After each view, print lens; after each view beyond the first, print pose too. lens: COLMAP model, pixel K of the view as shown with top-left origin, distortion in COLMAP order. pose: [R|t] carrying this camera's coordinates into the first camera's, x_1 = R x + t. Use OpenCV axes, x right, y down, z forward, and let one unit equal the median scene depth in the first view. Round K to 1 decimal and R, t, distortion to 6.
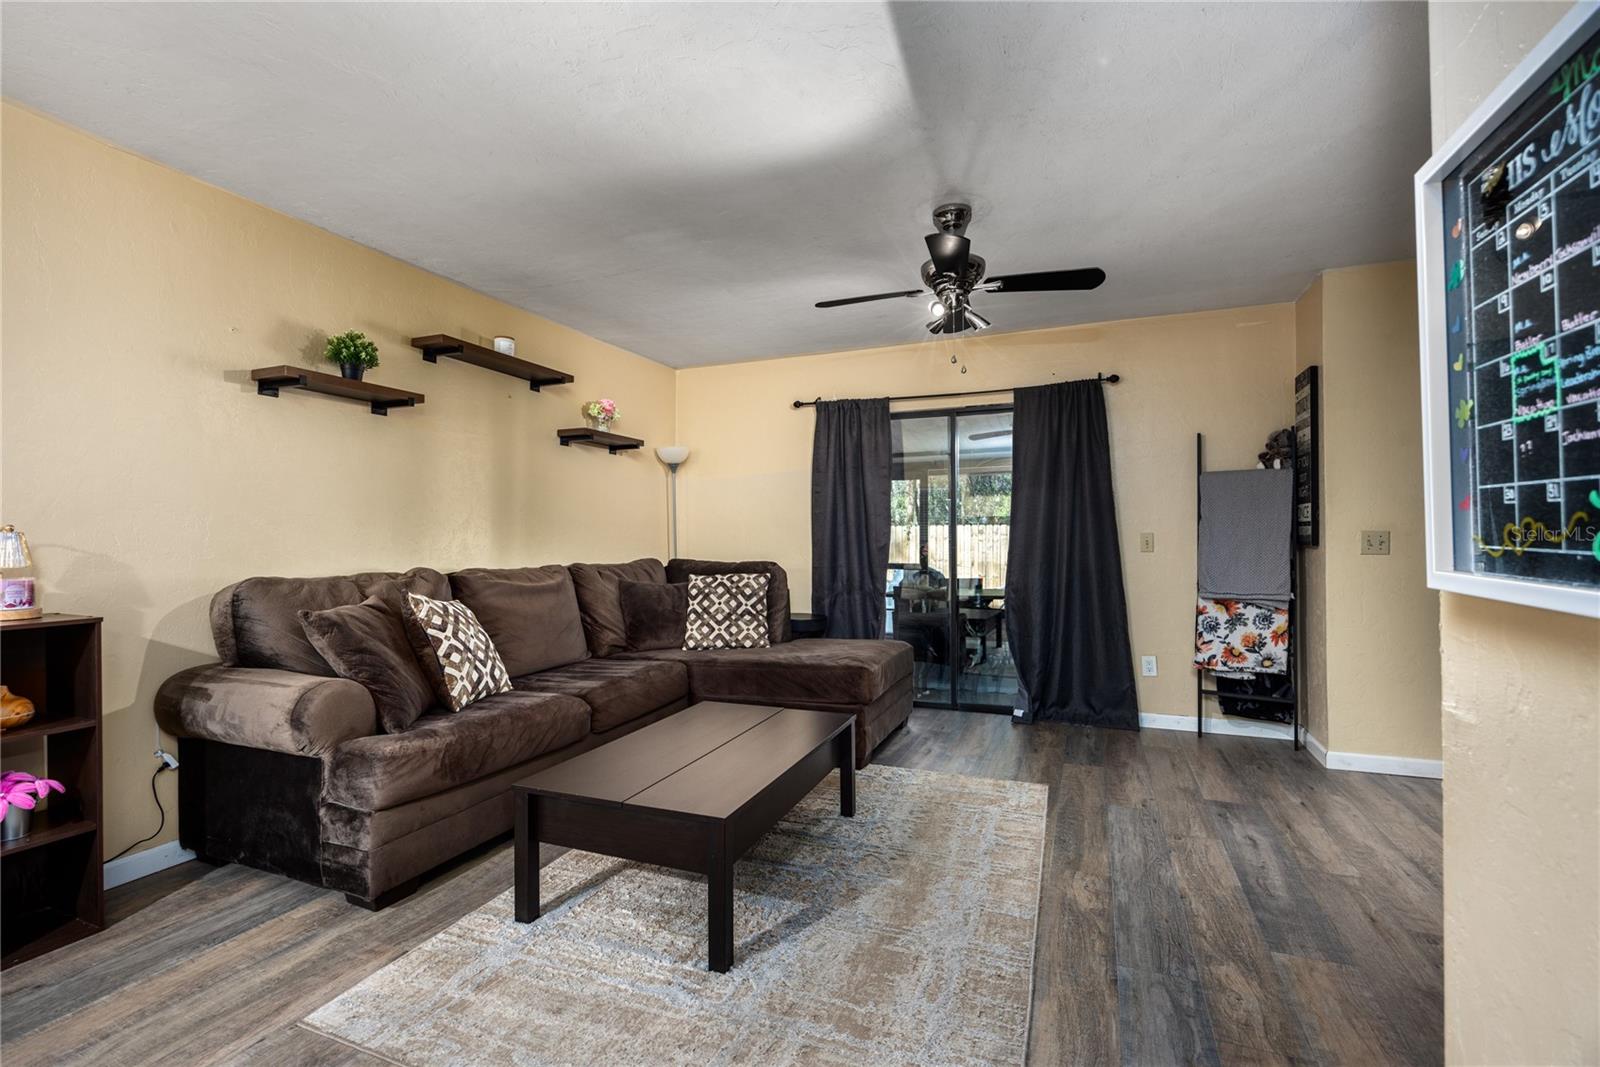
lens RADIAL K [[719.3, 0, 796.4], [0, 719.3, 537.5], [0, 0, 1]] dist [-0.009127, -0.000333]
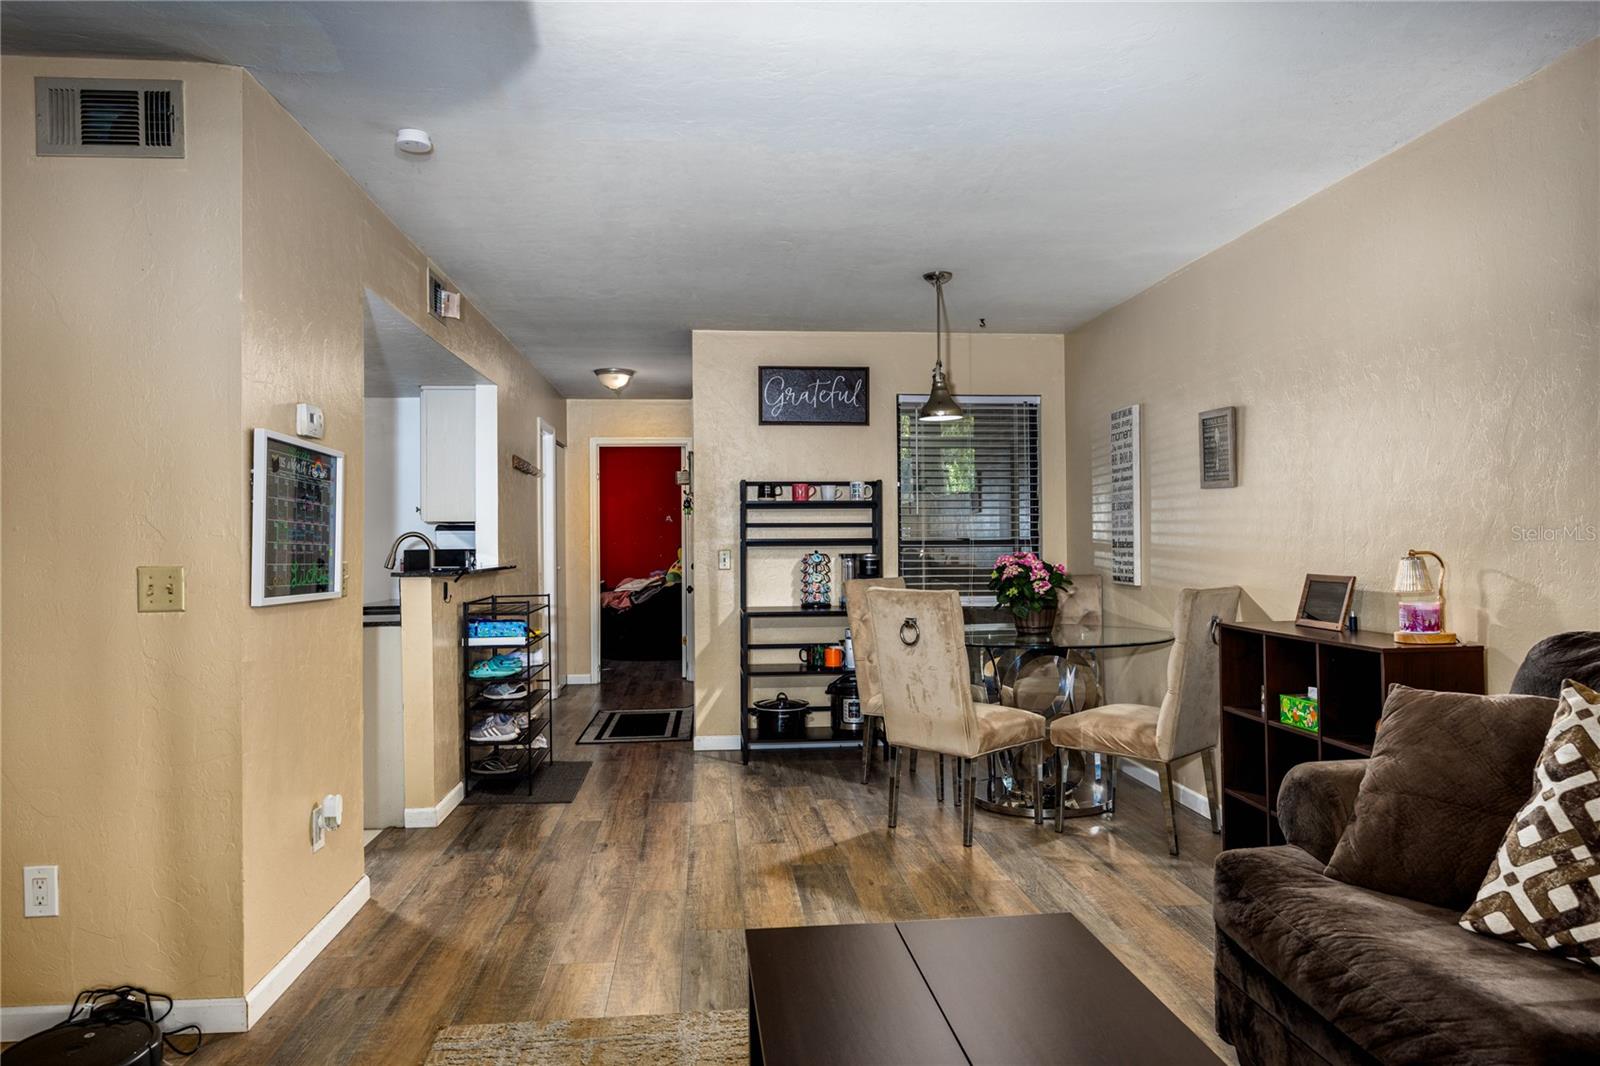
lens RADIAL K [[1024.9, 0, 801.5], [0, 1024.9, 532.8], [0, 0, 1]] dist [-0.001119, 0.005150]
pose [[-0.883555, 0.009110, -0.468238, 0.176914], [0.014110, 0.999875, -0.007172, -0.022422], [0.468114, -0.012944, -0.883573, 0.932965]]
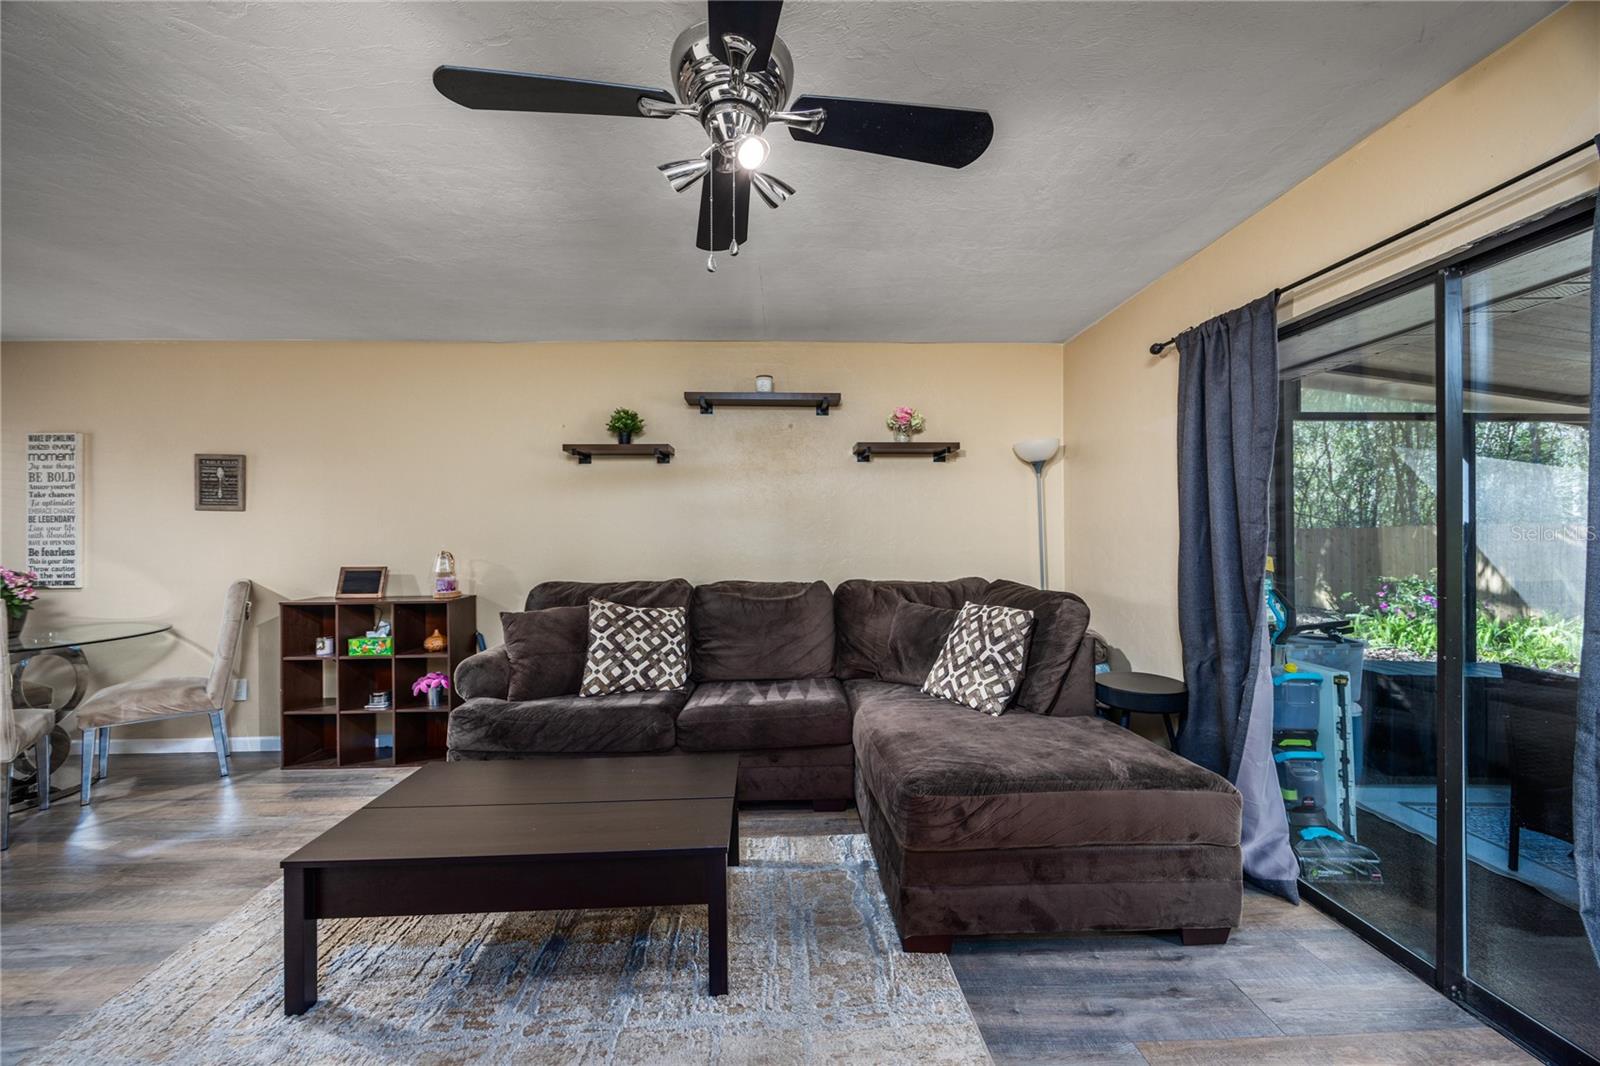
lens RADIAL K [[615.1, 0, 793.9], [0, 615.1, 528.2], [0, 0, 1]] dist [-0.000247, -0.000010]
pose [[0.408525, -0.013541, -0.912647, 0.449566], [0.008438, 0.999903, -0.011058, -0.027568], [0.912708, -0.003184, 0.408600, 0.591217]]
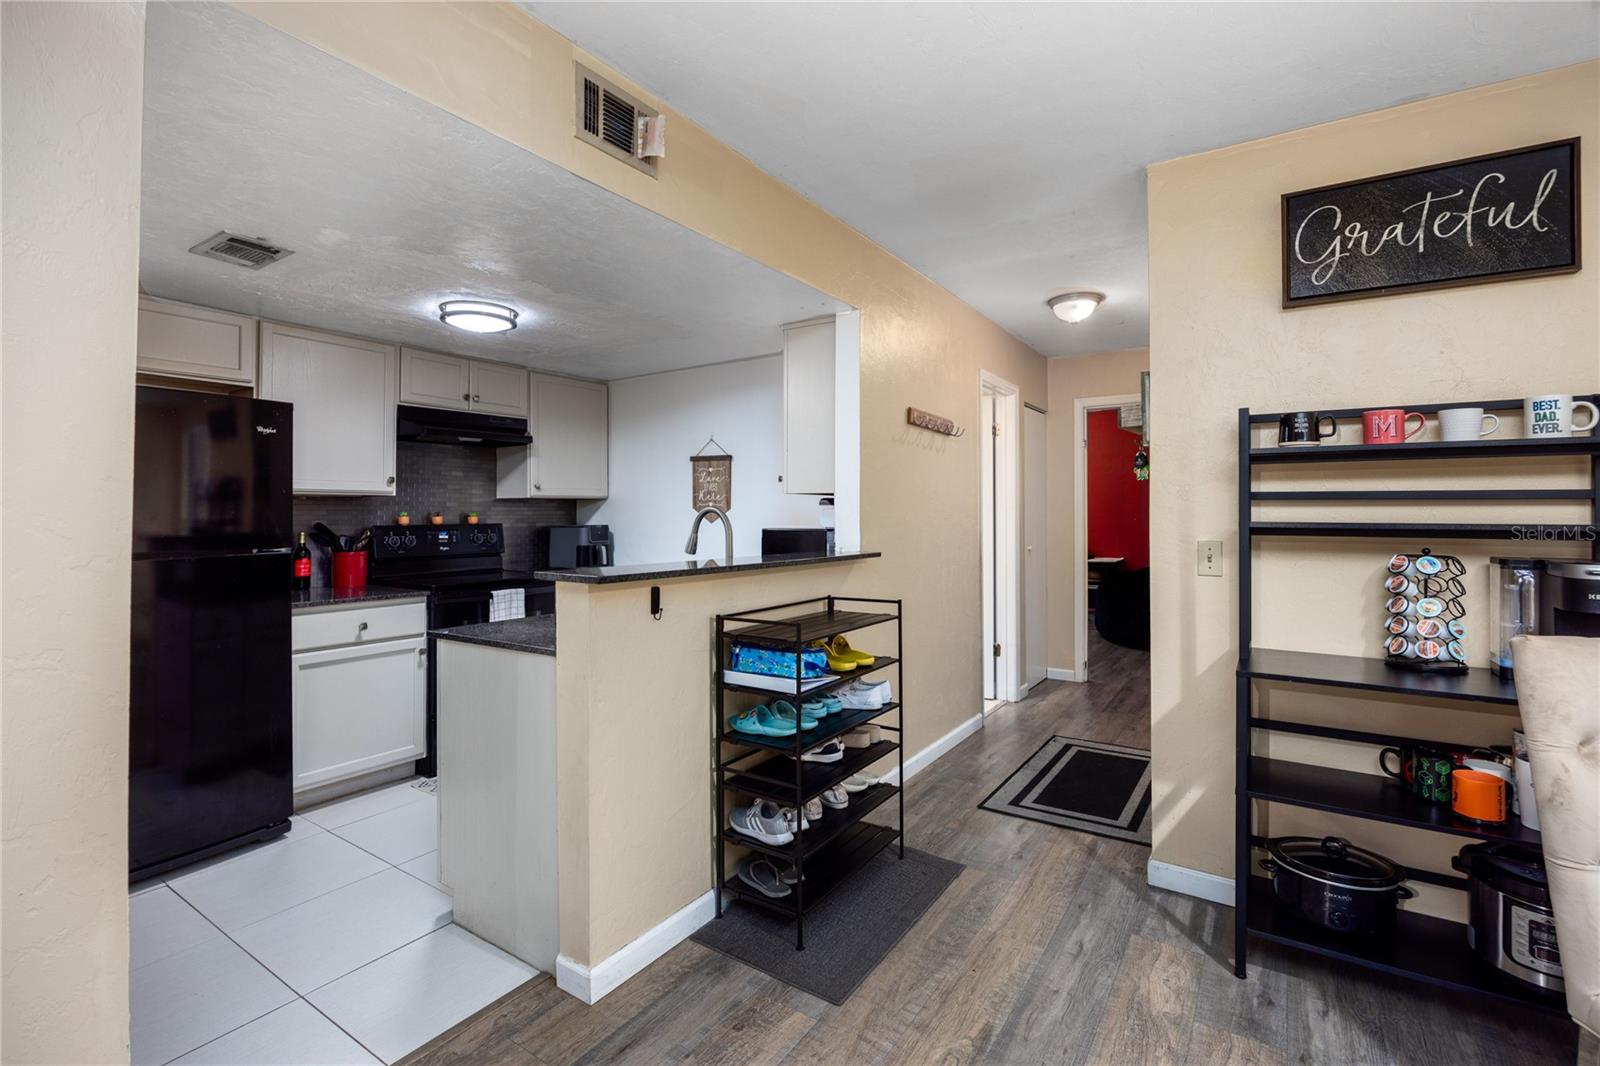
lens RADIAL K [[719.3, 0, 796.2], [0, 719.3, 504.8], [0, 0, 1]] dist [-0.009127, -0.000333]
pose [[-0.980981, 0.005329, 0.194031, -0.200574], [0.001946, 0.999843, -0.017620, -0.029604], [-0.194094, -0.016907, -0.980837, 0.210306]]
